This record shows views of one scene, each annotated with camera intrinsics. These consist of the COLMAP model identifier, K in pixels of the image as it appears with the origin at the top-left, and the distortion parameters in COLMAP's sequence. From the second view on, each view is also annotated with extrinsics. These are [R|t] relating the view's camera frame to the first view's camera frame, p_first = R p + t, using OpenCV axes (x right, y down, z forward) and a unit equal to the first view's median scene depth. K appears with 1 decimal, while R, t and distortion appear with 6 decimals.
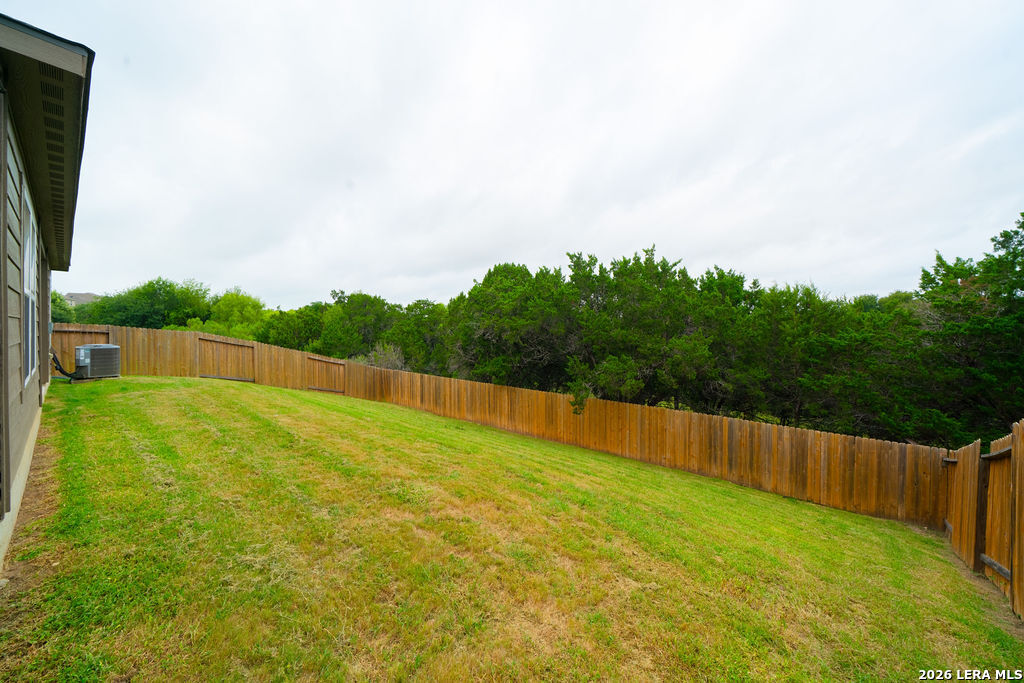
lens RADIAL K [[405.1, 0, 508.6], [0, 405.1, 325.1], [0, 0, 1]] dist [-0.002063, -0.000116]
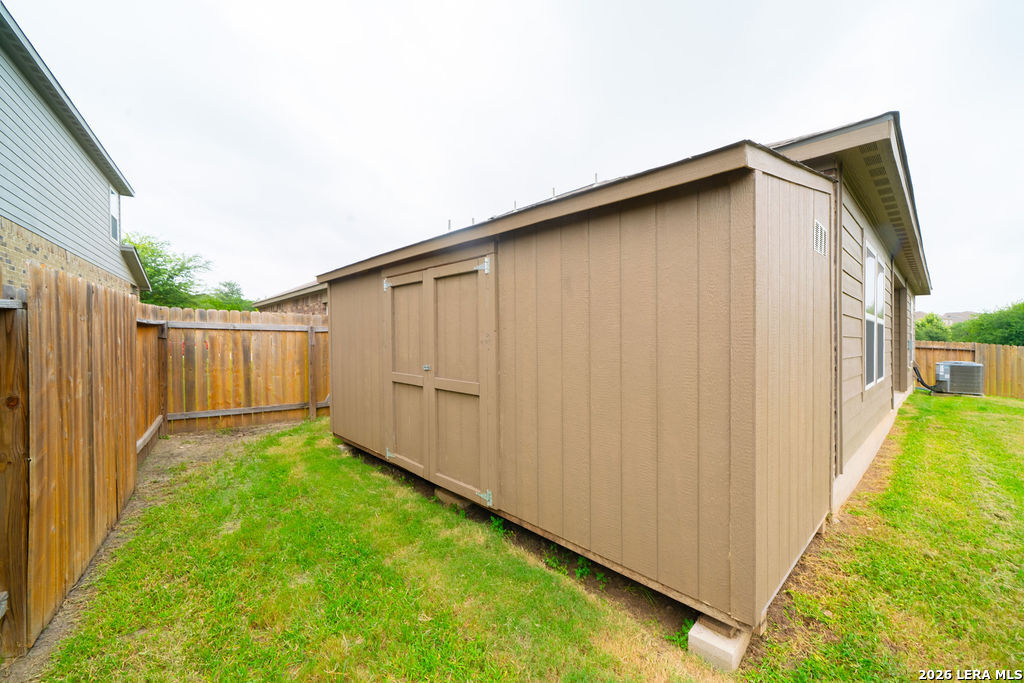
lens RADIAL K [[390.5, 0, 512.0], [0, 390.5, 341.5], [0, 0, 1]] dist [-0.000023, -0.000040]
pose [[-0.184202, -0.004085, -0.982880, 0.218068], [0.001046, 0.999990, -0.004352, -0.000321], [0.982888, -0.001830, -0.184196, 0.075045]]
